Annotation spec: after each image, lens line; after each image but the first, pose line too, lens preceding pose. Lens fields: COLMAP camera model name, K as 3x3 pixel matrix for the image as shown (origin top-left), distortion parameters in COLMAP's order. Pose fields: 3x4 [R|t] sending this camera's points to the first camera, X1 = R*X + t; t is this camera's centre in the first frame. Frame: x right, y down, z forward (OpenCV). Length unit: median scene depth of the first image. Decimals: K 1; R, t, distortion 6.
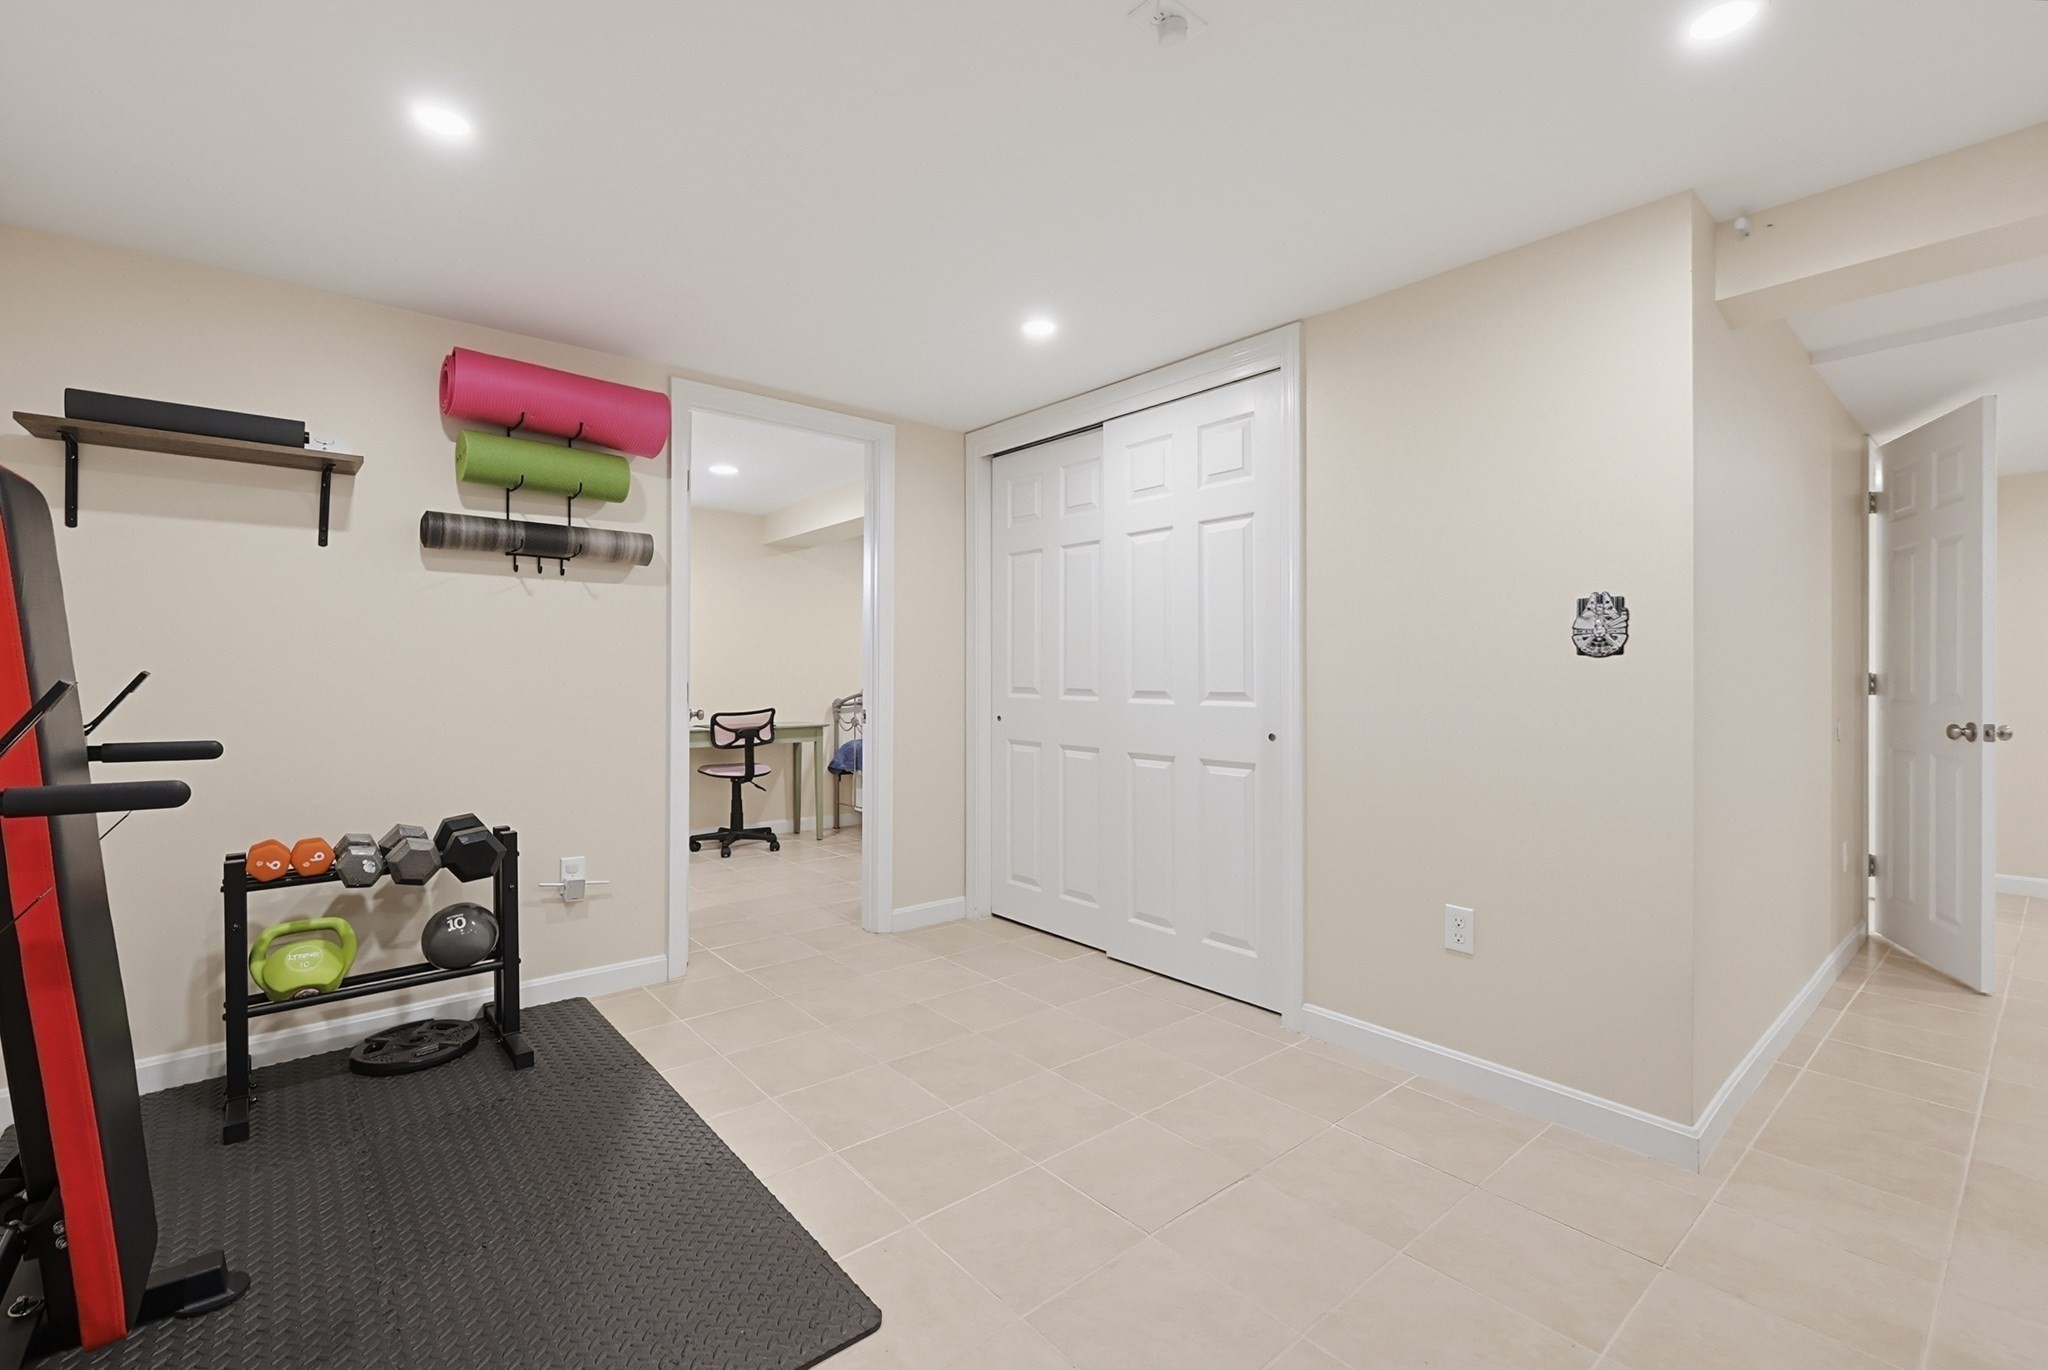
lens RADIAL K [[875.2, 0, 1022.5], [0, 875.2, 675.1], [0, 0, 1]] dist [-0.001954, 0.000031]
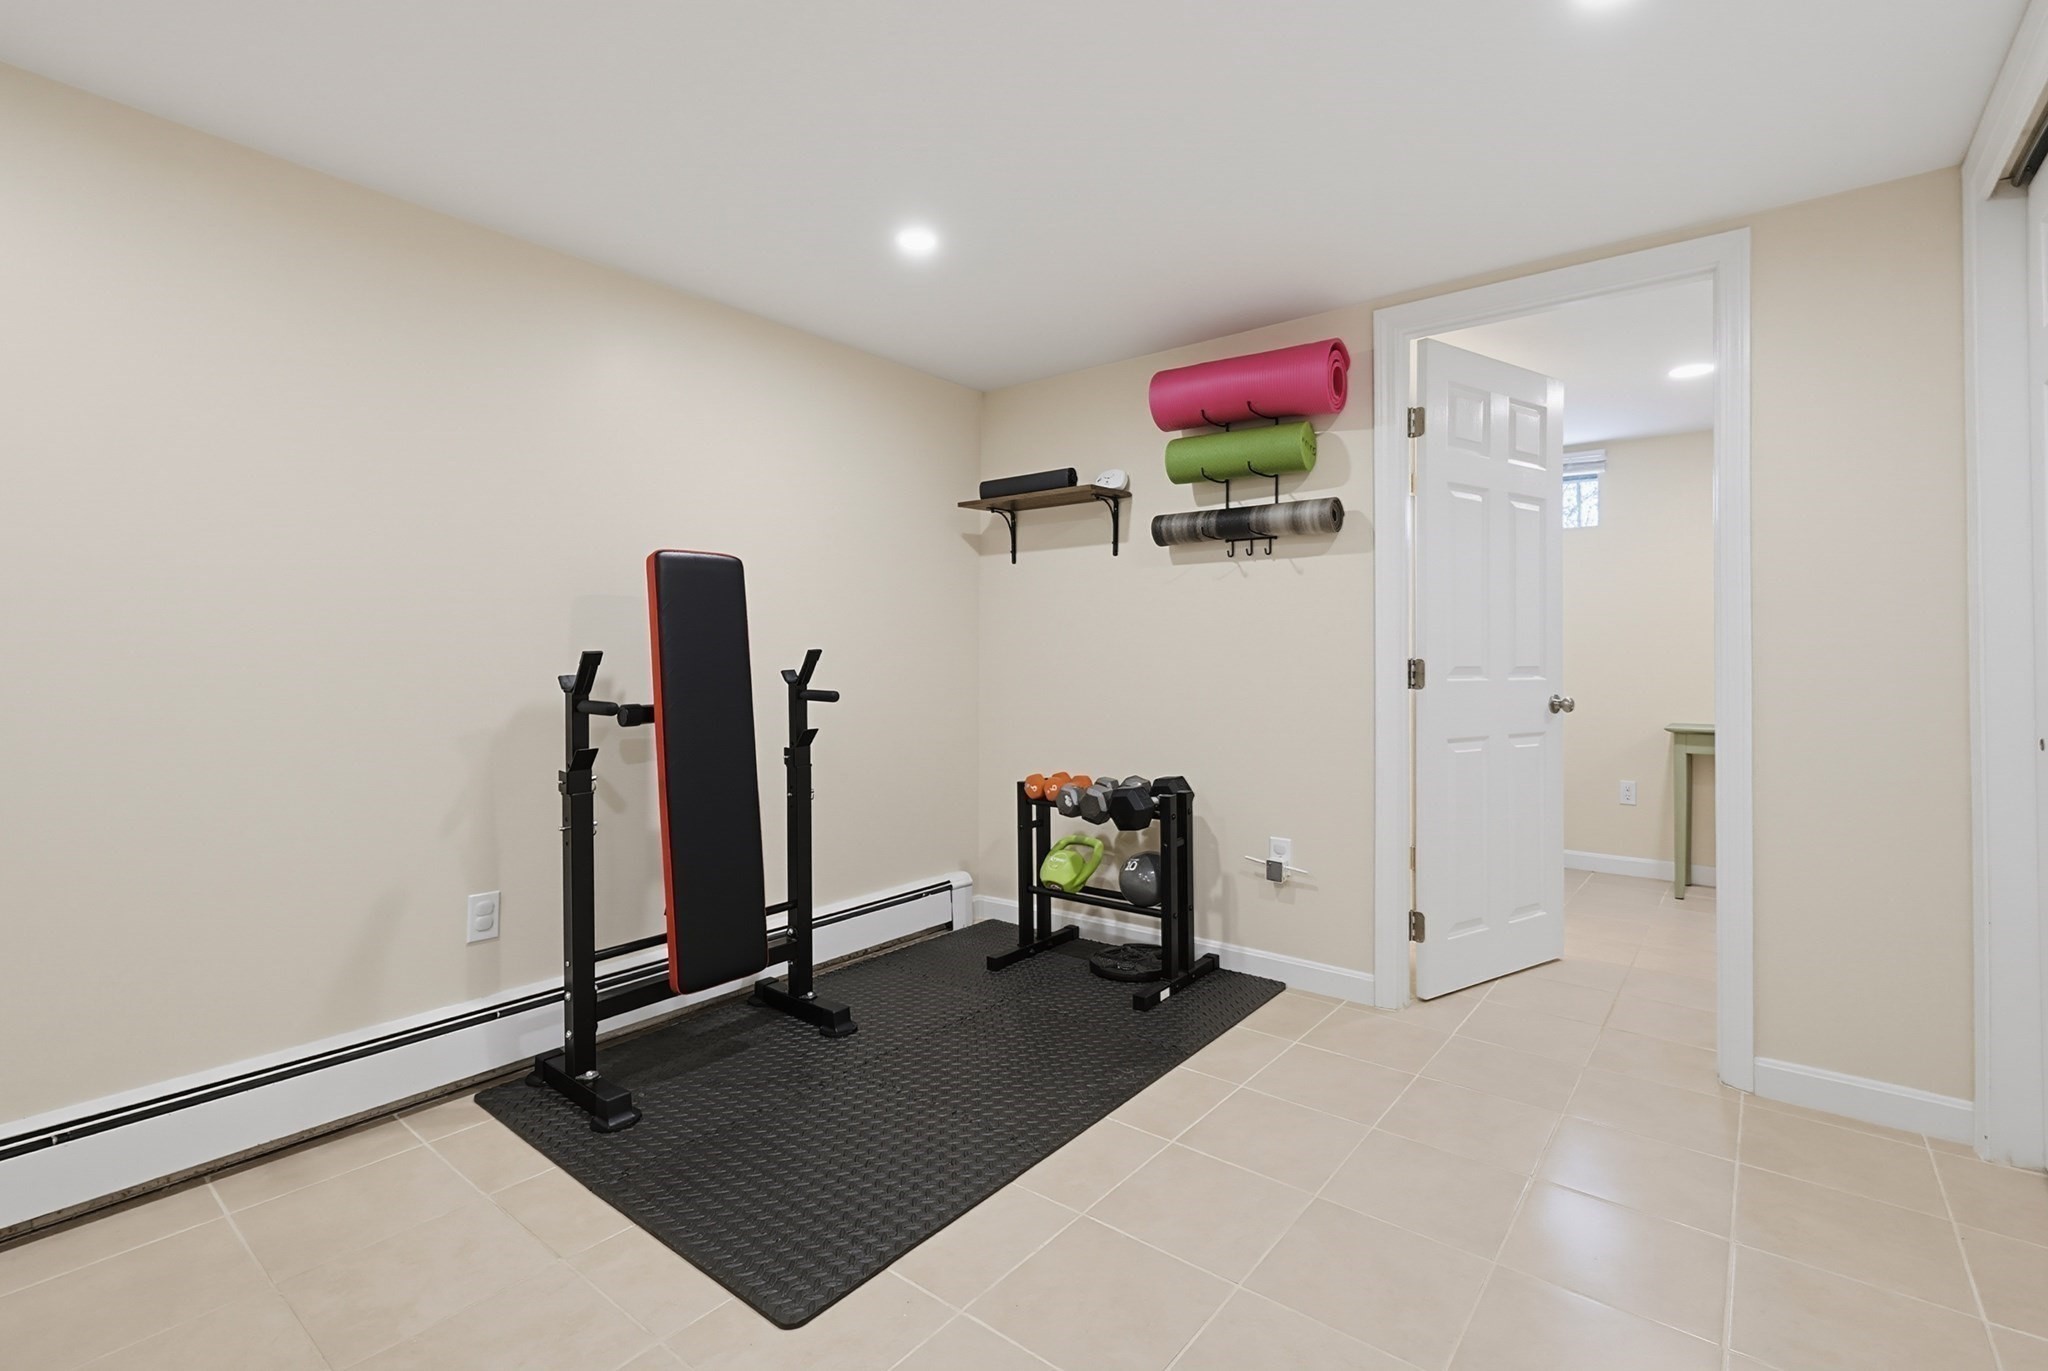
lens RADIAL K [[910.4, 0, 1025.7], [0, 910.4, 643.7], [0, 0, 1]] dist [-0.000424, 0.000206]
pose [[0.213361, -0.016931, -0.976827, 0.470915], [-0.001205, 0.999845, -0.017593, 0.007951], [0.976973, 0.004931, 0.213307, 0.544288]]
